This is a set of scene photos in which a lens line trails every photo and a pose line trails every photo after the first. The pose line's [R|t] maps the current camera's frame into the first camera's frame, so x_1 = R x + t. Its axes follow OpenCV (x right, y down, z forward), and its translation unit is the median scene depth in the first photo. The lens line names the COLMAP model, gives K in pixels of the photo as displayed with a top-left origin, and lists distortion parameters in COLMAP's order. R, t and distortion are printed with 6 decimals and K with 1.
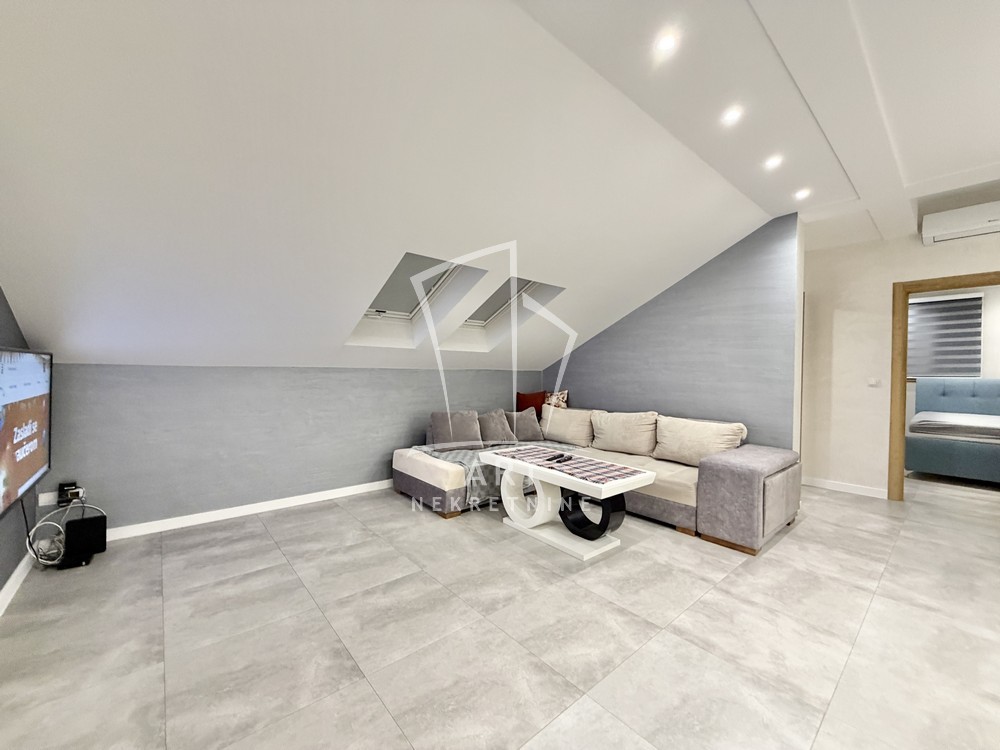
lens RADIAL K [[398.2, 0, 494.4], [0, 398.2, 375.2], [0, 0, 1]] dist [-0.001559, -0.000655]
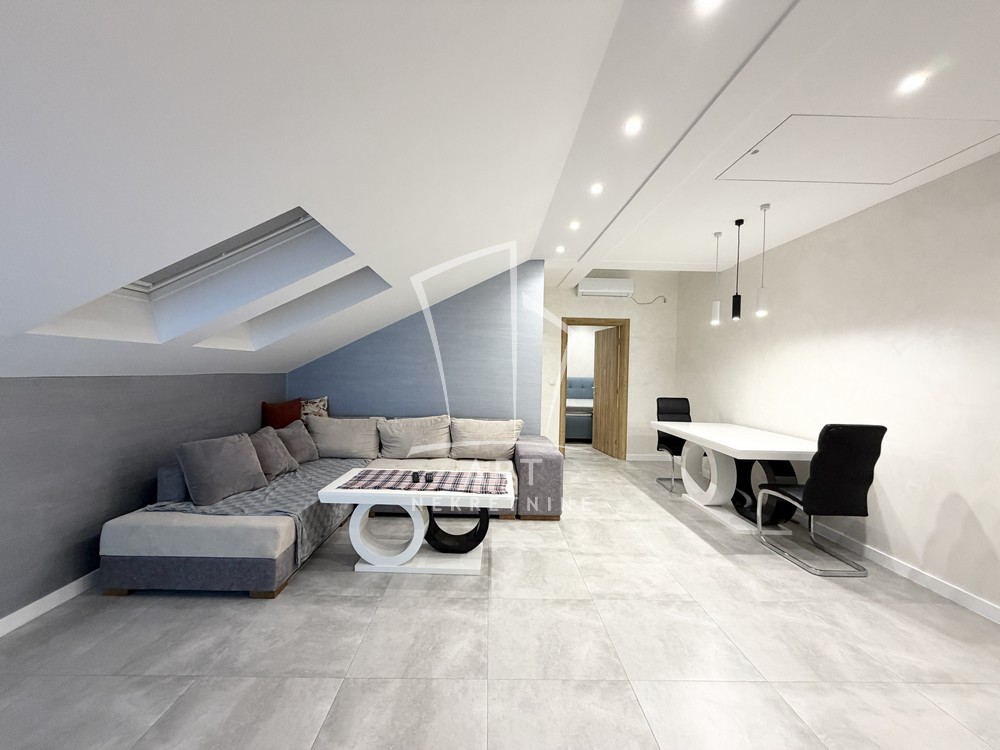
lens RADIAL K [[398.2, 0, 495.8], [0, 398.2, 374.8], [0, 0, 1]] dist [-0.001559, -0.000655]
pose [[0.632371, -0.007462, 0.774630, -0.442492], [-0.006644, 0.999865, 0.015055, -0.042249], [-0.774637, -0.014667, 0.632236, 0.296188]]
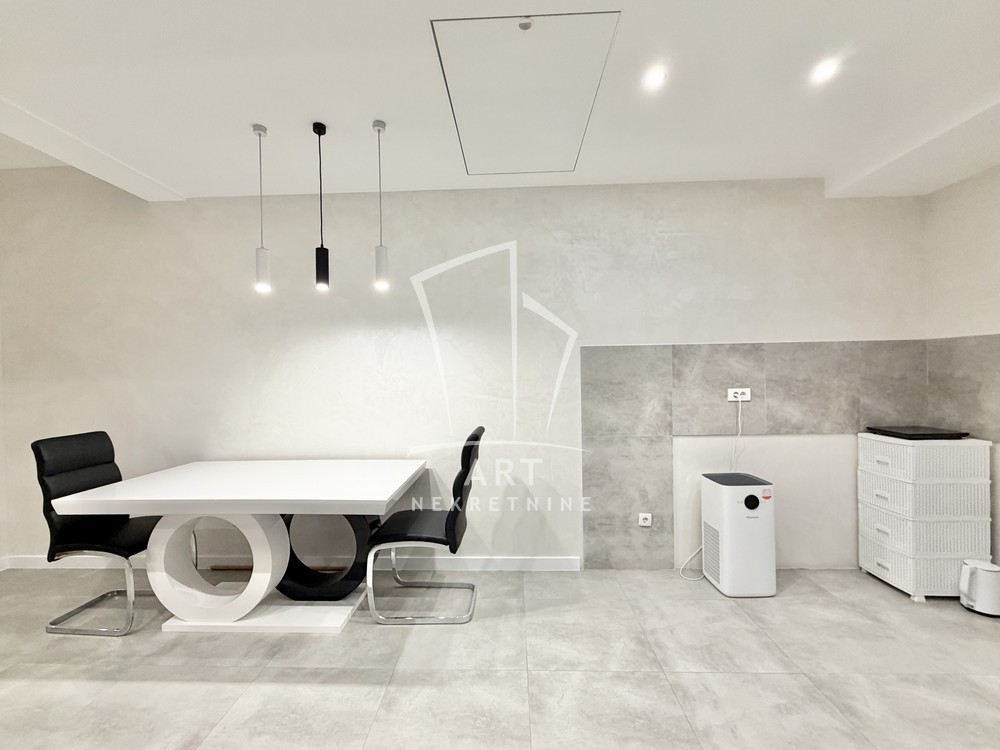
lens RADIAL K [[420.0, 0, 497.2], [0, 420.0, 376.6], [0, 0, 1]] dist [-0.000850, 0.000103]
pose [[-0.737105, -0.005419, 0.675756, 0.139903], [0.013616, 0.999646, 0.022869, -0.047292], [-0.675641, 0.026058, -0.736770, 0.806332]]
